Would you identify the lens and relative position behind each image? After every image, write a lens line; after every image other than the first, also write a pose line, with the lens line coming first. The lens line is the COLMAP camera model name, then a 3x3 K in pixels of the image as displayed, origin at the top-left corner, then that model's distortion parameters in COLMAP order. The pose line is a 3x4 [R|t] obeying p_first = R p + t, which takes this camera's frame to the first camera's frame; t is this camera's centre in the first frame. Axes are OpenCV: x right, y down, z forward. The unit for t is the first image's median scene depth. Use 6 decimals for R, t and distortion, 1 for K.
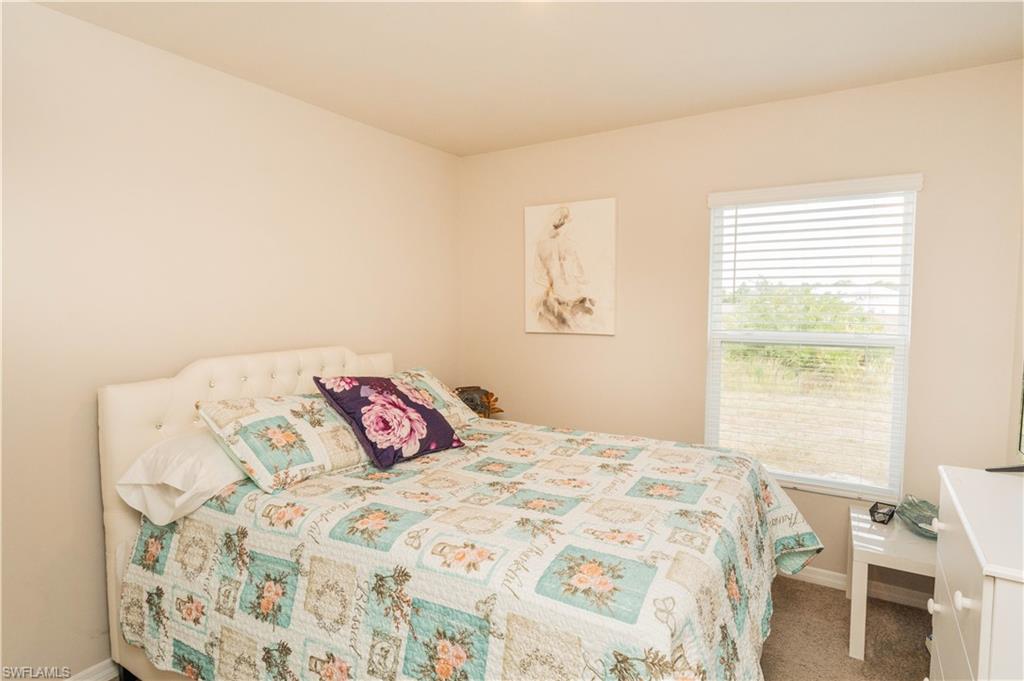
lens RADIAL K [[538.1, 0, 512.0], [0, 538.1, 340.5], [0, 0, 1]] dist [-0.001336, -0.000143]
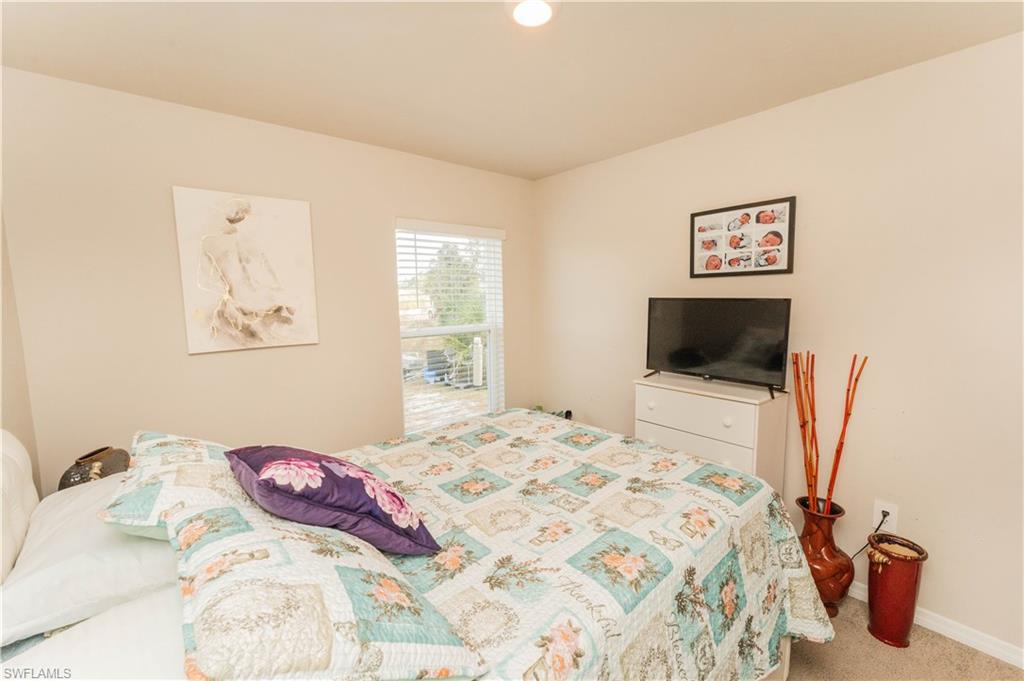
lens RADIAL K [[417.8, 0, 510.7], [0, 417.8, 339.3], [0, 0, 1]] dist [0.001031, -0.000609]
pose [[0.320096, -0.103333, 0.941733, -0.414484], [0.087037, 0.993038, 0.079379, -0.046988], [-0.943378, 0.056557, 0.326861, 0.413631]]
